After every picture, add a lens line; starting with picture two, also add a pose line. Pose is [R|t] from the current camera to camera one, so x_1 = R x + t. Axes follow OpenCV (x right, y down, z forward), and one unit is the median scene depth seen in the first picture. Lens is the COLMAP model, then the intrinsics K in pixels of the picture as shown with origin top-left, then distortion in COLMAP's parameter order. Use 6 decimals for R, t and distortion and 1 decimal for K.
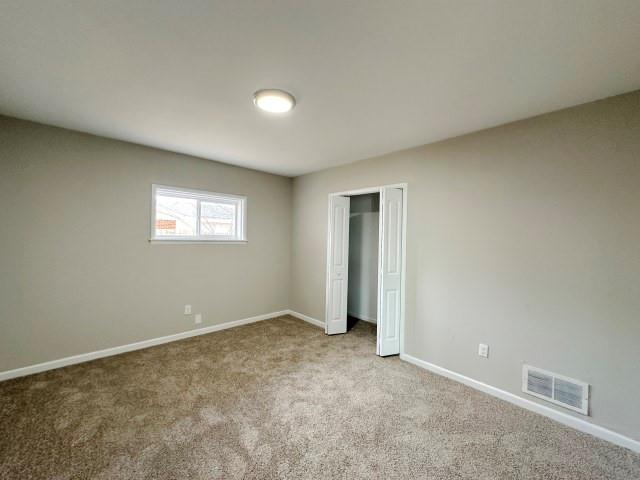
lens RADIAL K [[255.1, 0, 324.1], [0, 255.1, 240.0], [0, 0, 1]] dist [0.000054, -0.000397]
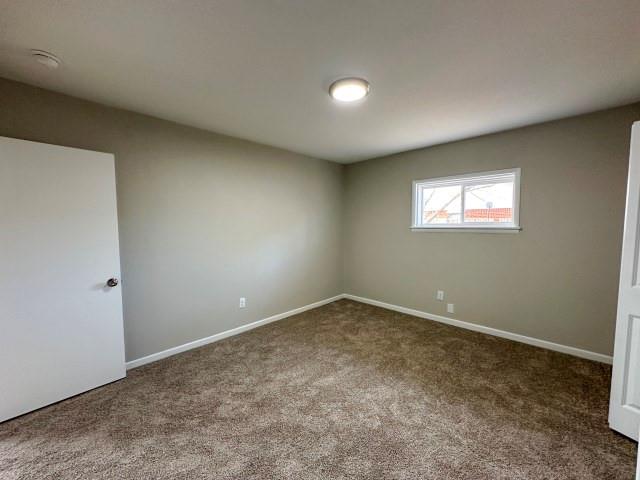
lens RADIAL K [[255.1, 0, 315.2], [0, 255.1, 240.3], [0, 0, 1]] dist [0.000054, -0.000397]
pose [[0.021137, 0.038473, -0.999036, 0.494373], [-0.005637, 0.999248, 0.038361, 0.014745], [0.999761, 0.004820, 0.021338, 0.485983]]
